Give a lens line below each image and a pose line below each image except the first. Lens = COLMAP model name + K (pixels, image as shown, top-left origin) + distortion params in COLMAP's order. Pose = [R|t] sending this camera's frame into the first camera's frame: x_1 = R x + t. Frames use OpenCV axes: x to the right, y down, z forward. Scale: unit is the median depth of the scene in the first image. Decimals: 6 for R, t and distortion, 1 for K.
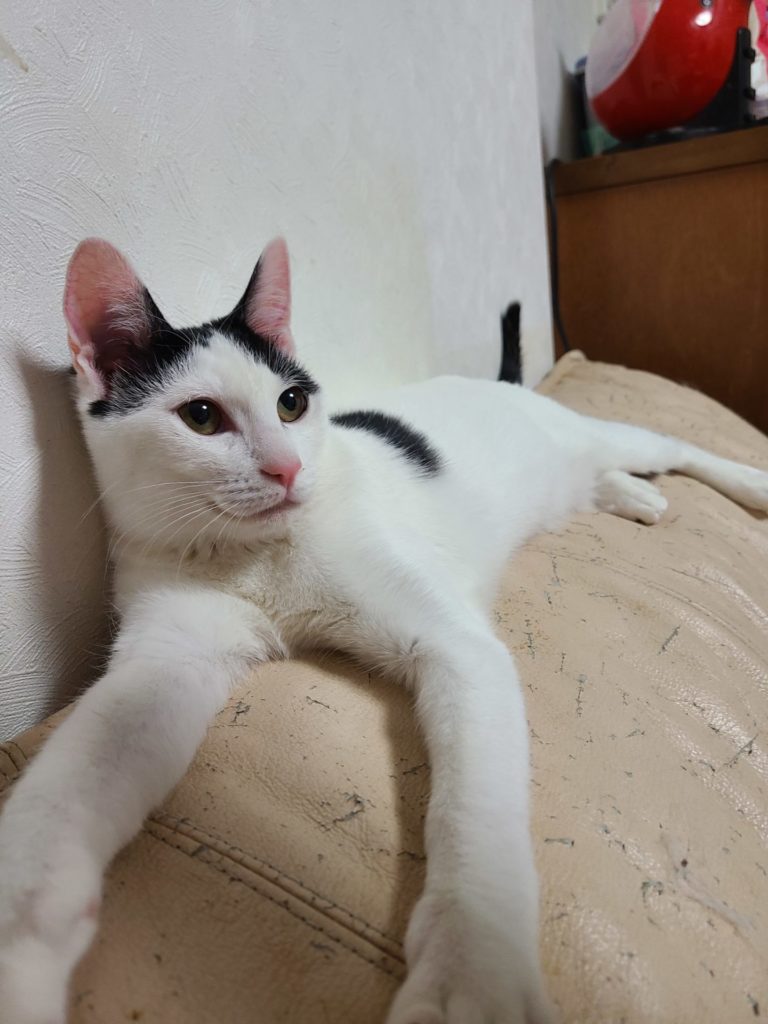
lens RADIAL K [[756.2, 0, 390.4], [0, 756.2, 508.3], [0, 0, 1]] dist [0.002171, -0.007897]
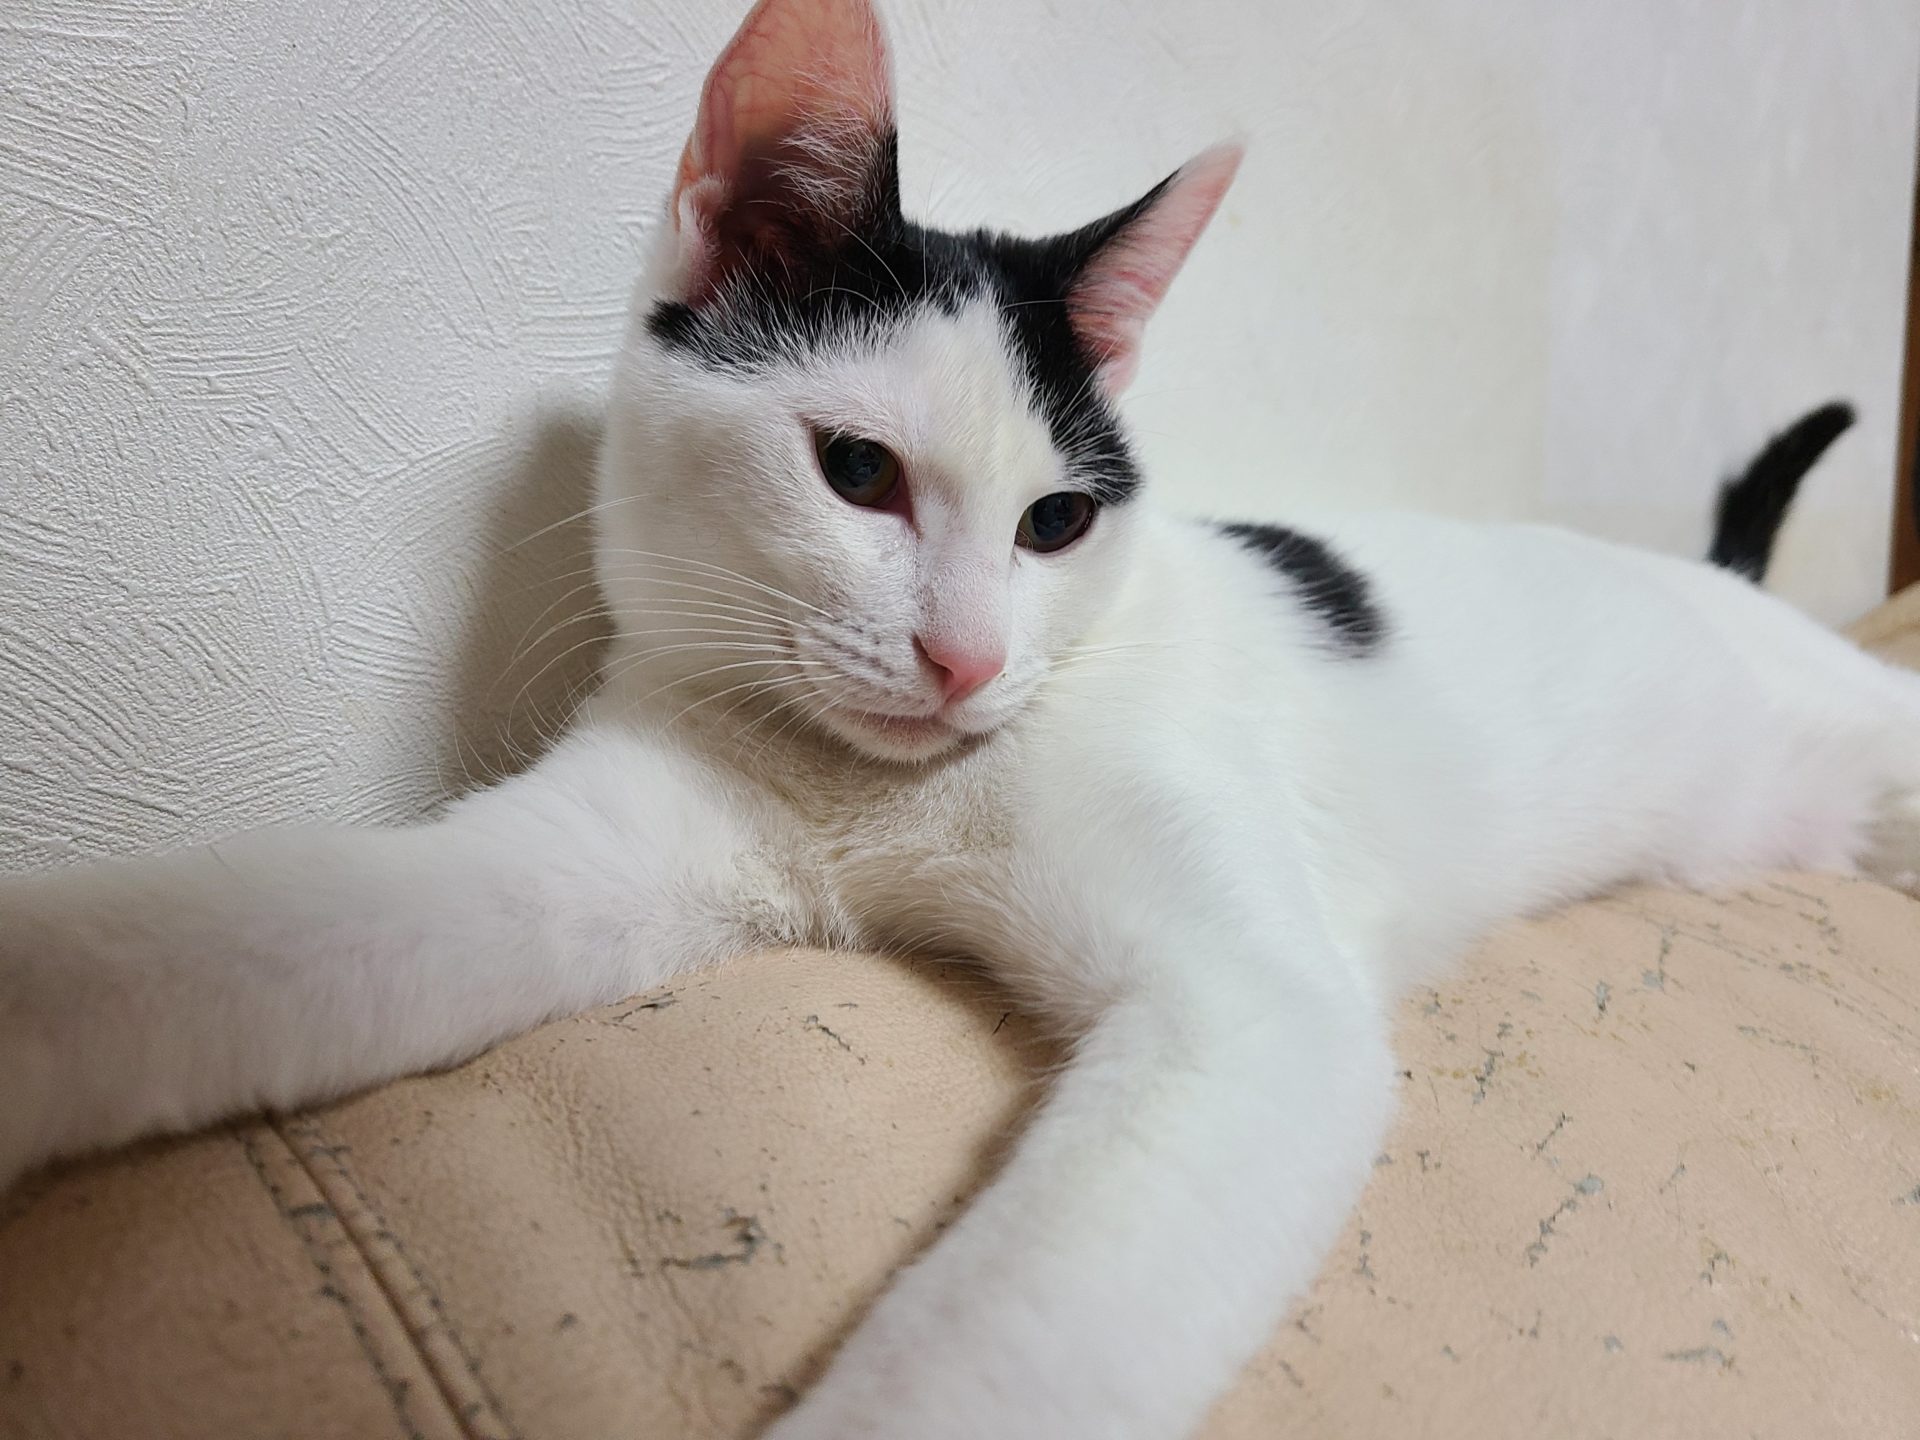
lens RADIAL K [[1450.9, 0, 1044.2], [0, 1450.9, 801.9], [0, 0, 1]] dist [-0.012218, 0.000239]
pose [[0.922848, 0.156339, -0.352009, 0.257909], [-0.185726, 0.981272, -0.051093, 0.147394], [0.337429, 0.112528, 0.934601, 0.279943]]
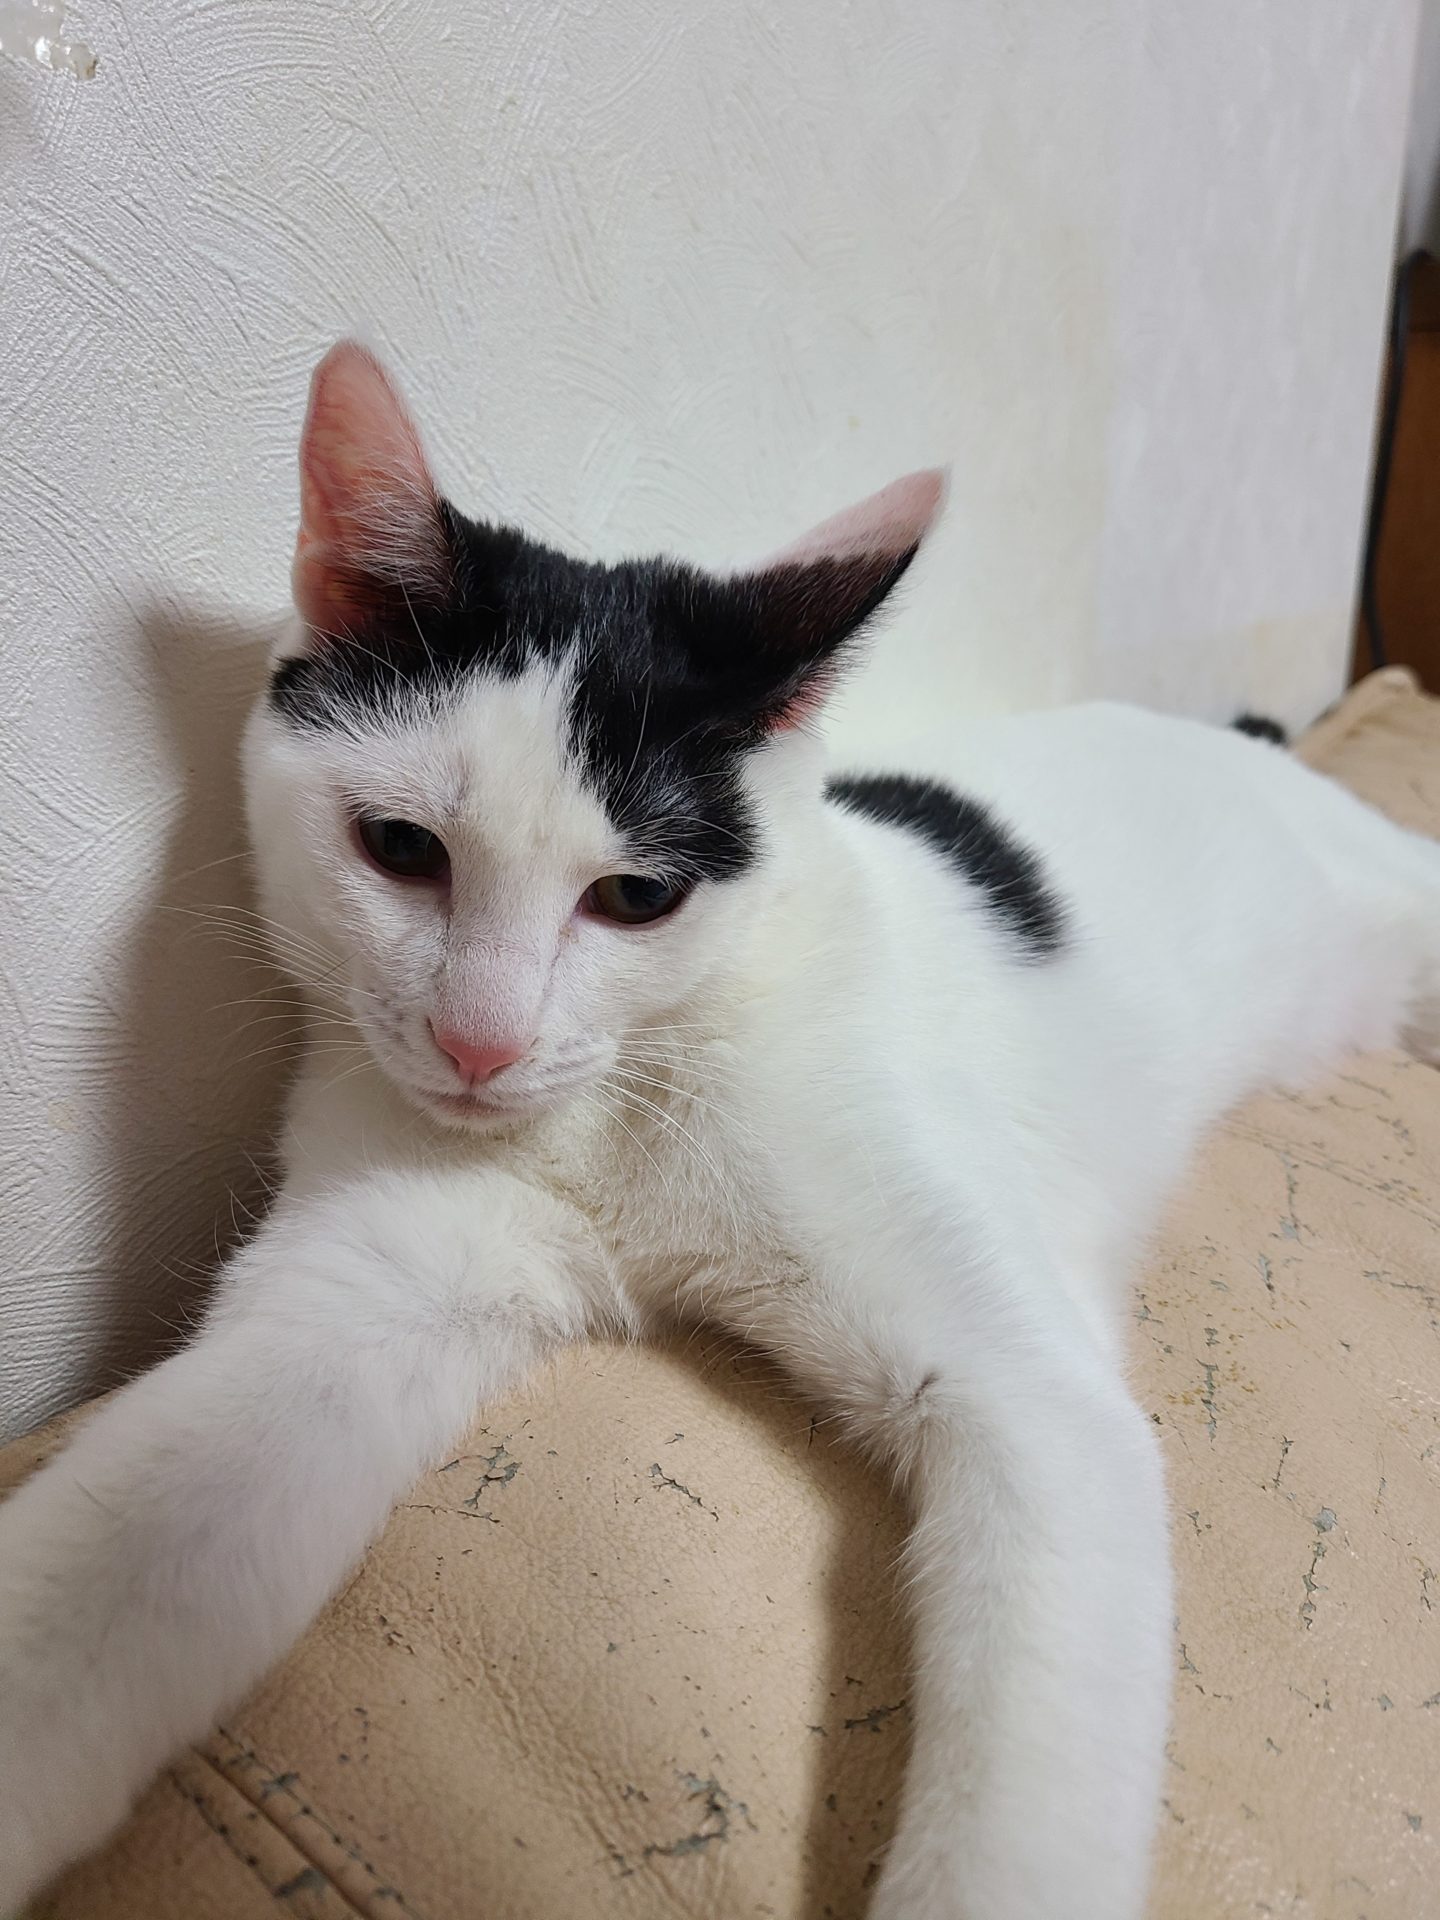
lens RADIAL K [[1417.9, 0, 732.1], [0, 1417.9, 953.1], [0, 0, 1]] dist [0.002171, -0.007897]
pose [[0.976290, 0.157101, -0.148923, 0.005278], [-0.149833, 0.986955, 0.058899, -0.084913], [0.156233, -0.035189, 0.987093, 0.226080]]
